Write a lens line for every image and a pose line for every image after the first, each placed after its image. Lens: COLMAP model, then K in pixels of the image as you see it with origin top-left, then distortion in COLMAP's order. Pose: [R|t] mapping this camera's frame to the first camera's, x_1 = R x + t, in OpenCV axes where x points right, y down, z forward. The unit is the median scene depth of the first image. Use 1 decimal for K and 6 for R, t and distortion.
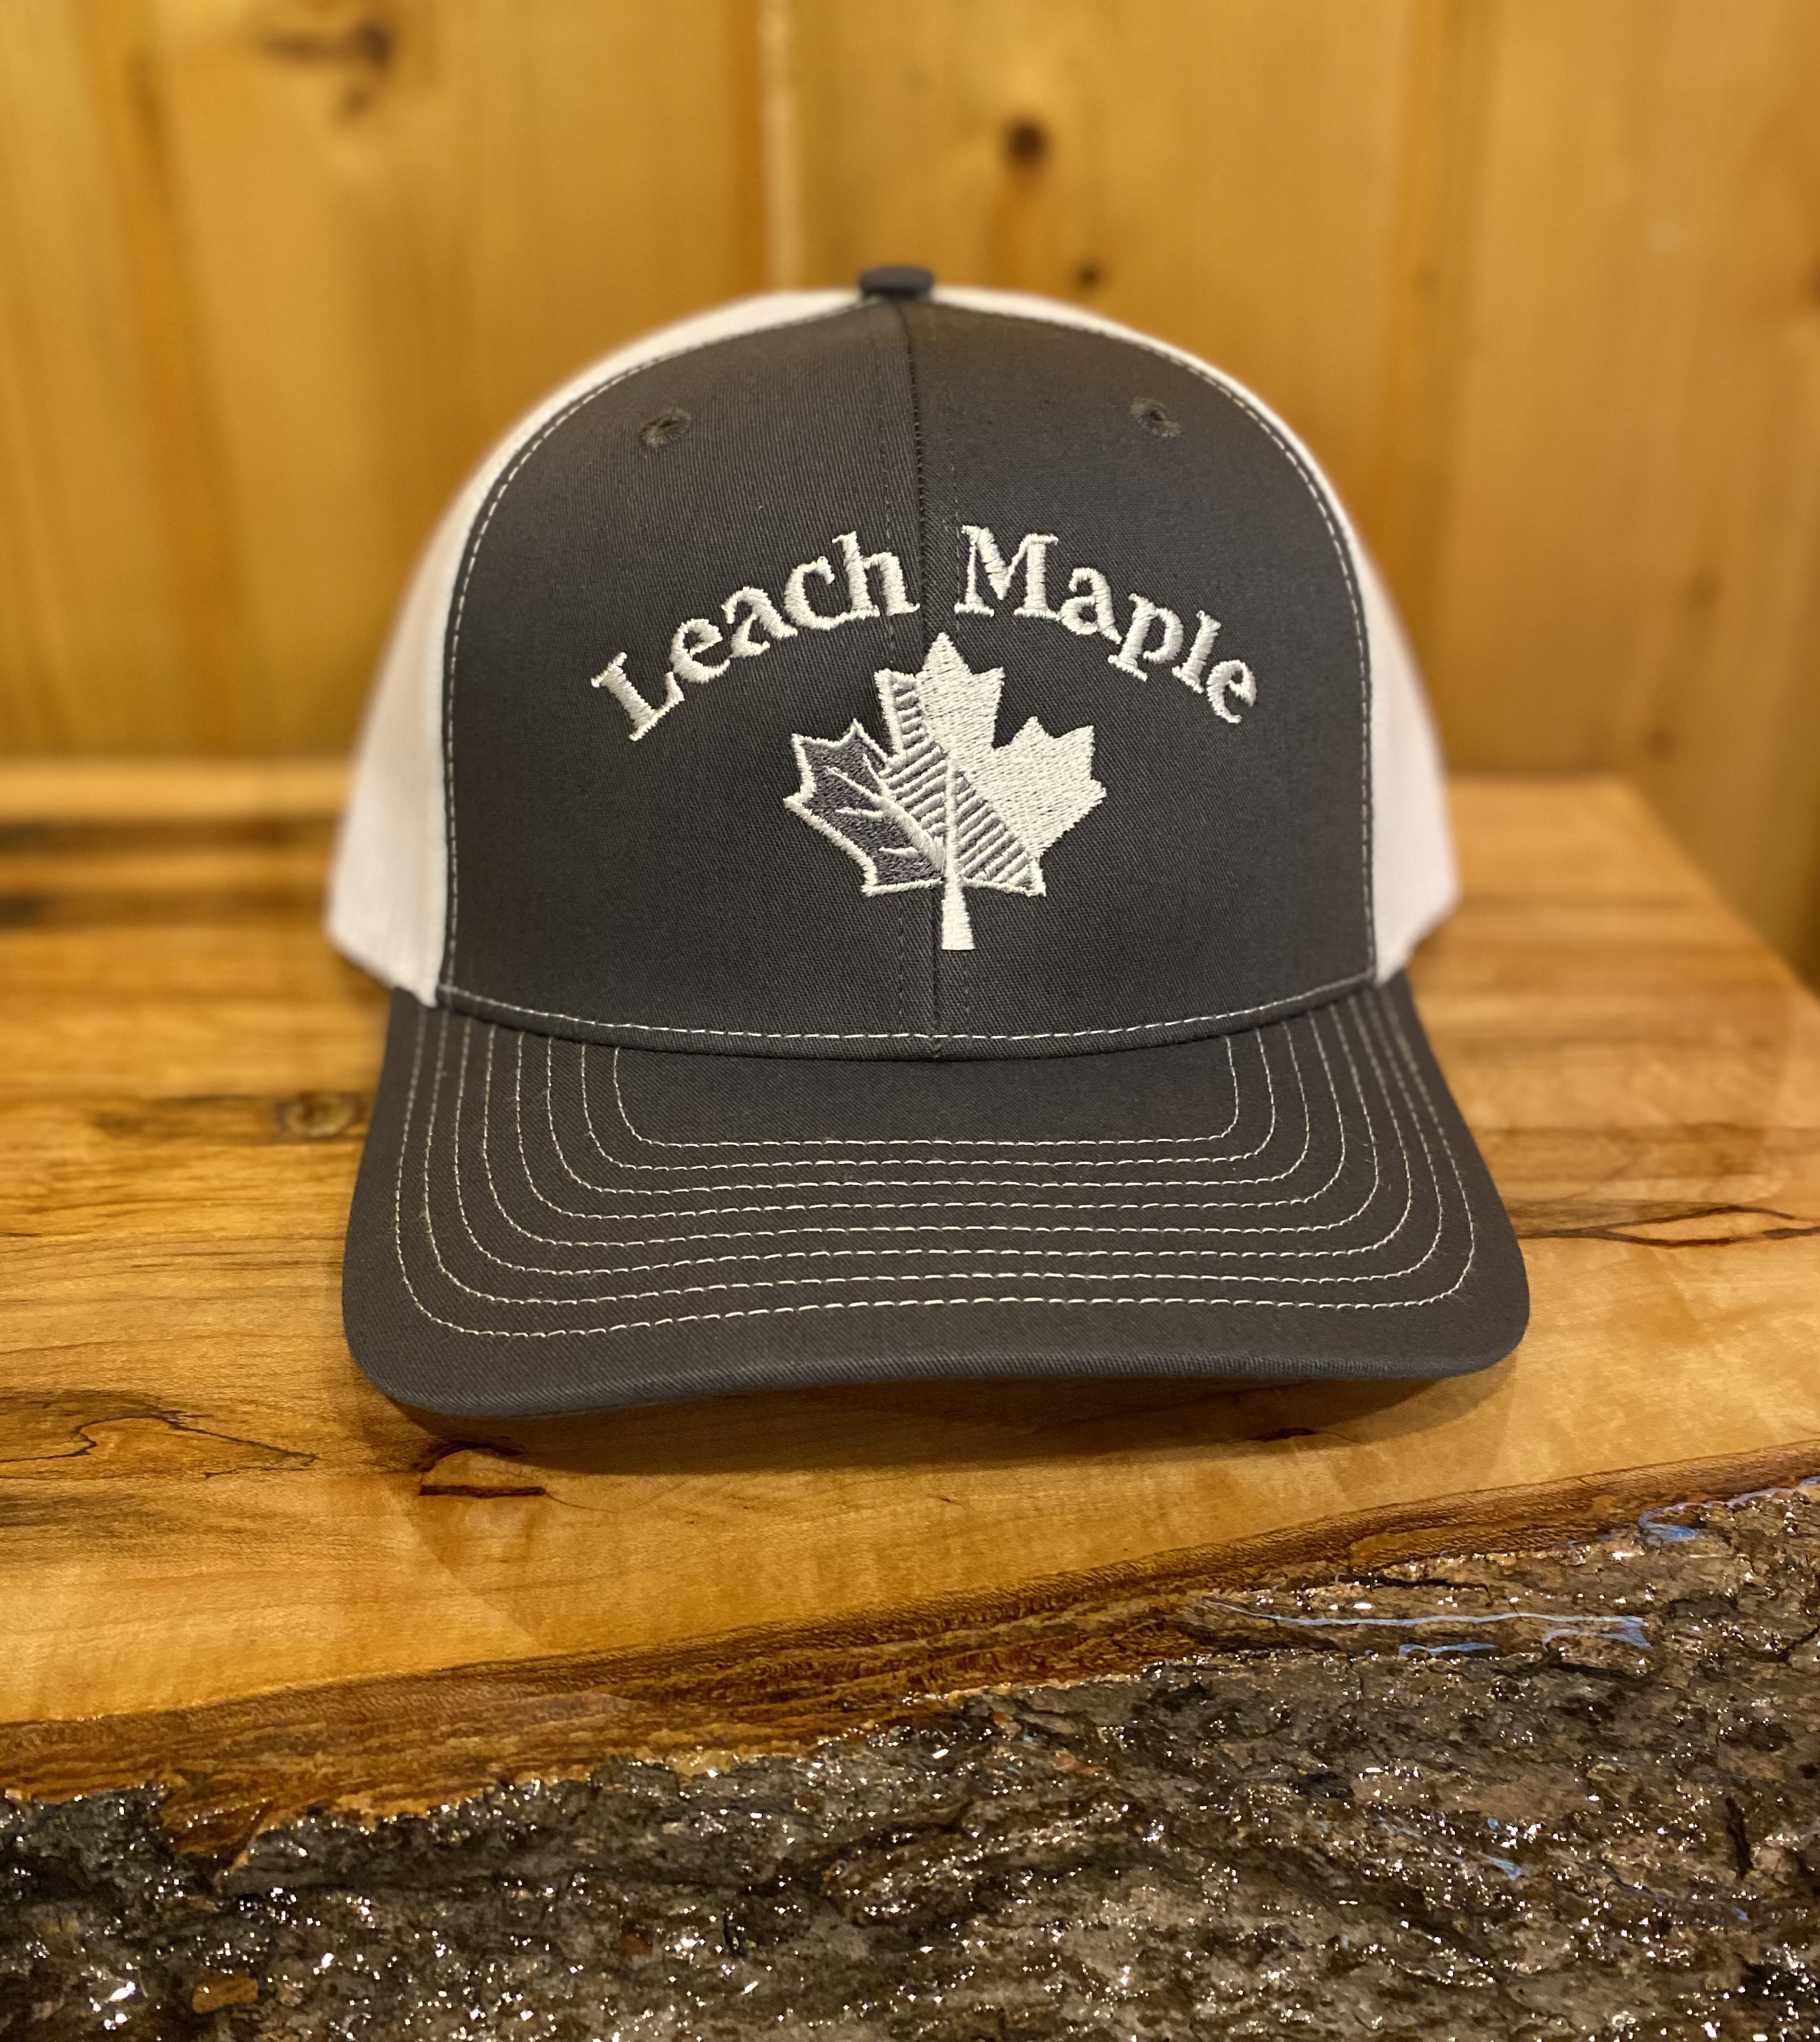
lens RADIAL K [[2008.4, 0, 861.4], [0, 2008.4, 922.8], [0, 0, 1]] dist [-0.016859, 0.030487]
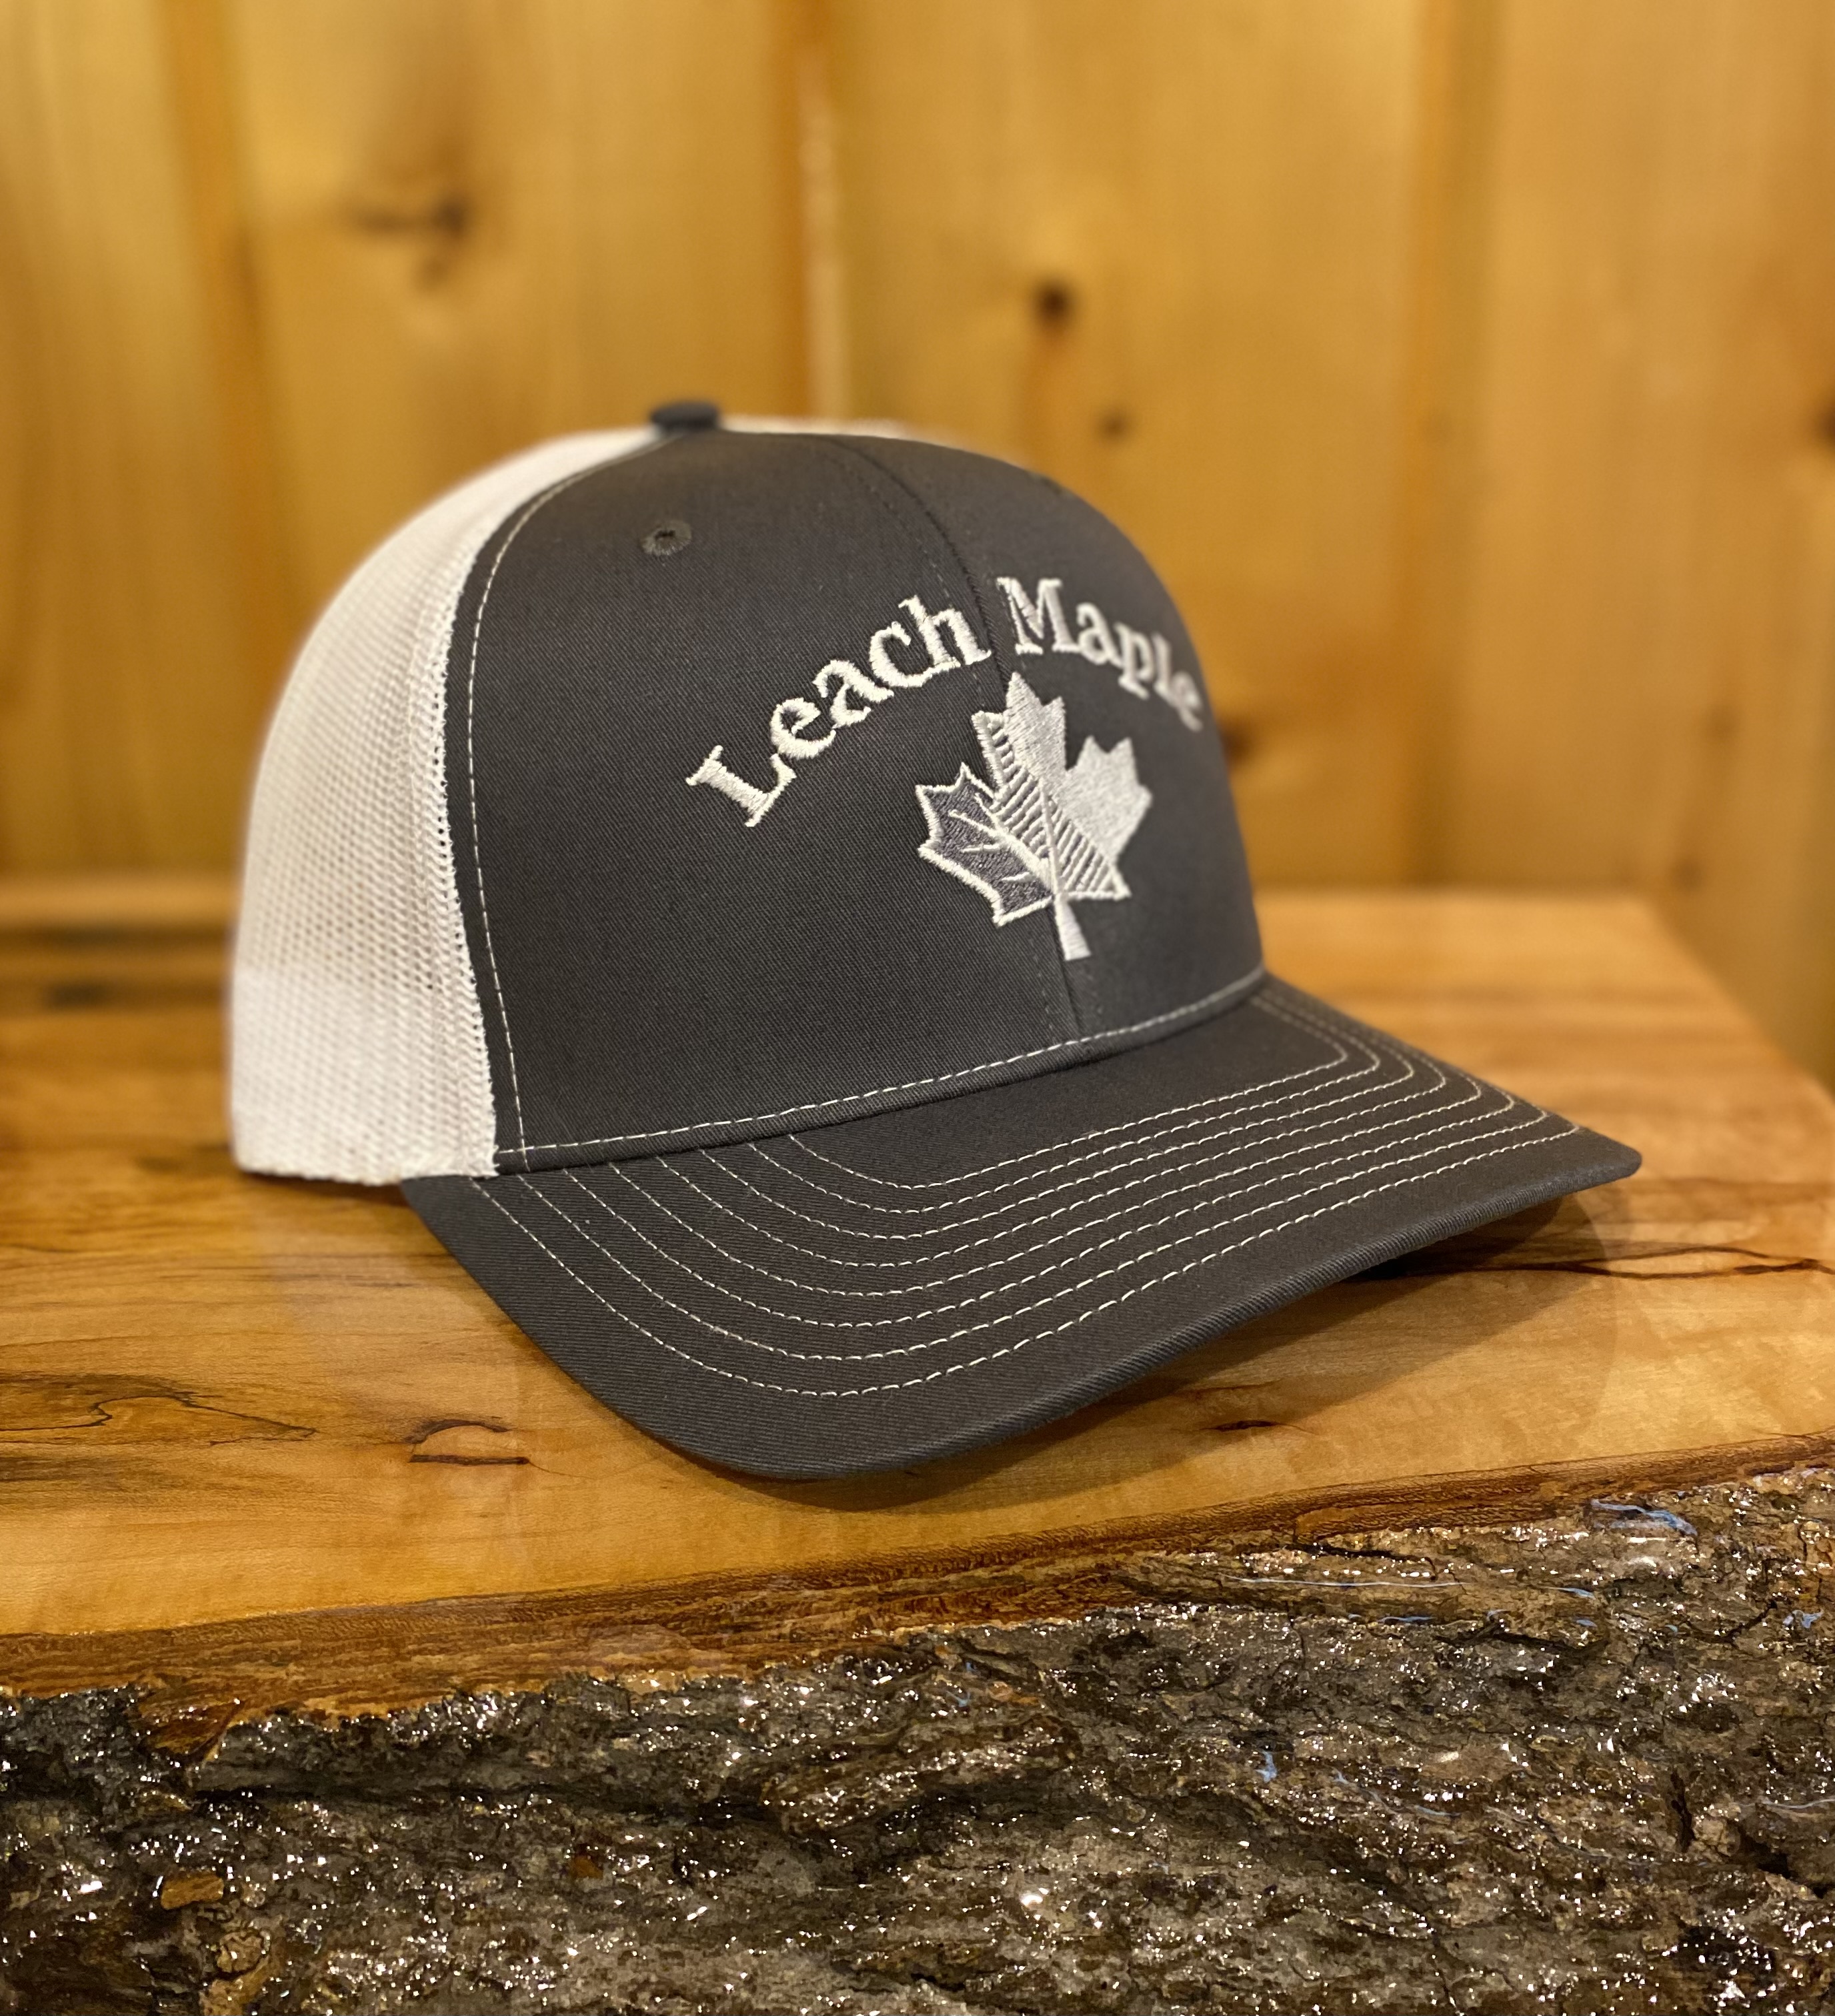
lens RADIAL K [[2031.7, 0, 879.7], [0, 2031.7, 964.7], [0, 0, 1]] dist [0.010202, -0.026127]
pose [[0.998886, 0.005945, -0.046809, 0.082248], [-0.010887, 0.994300, -0.106058, 0.151297], [0.045911, 0.106449, 0.993258, -0.083839]]
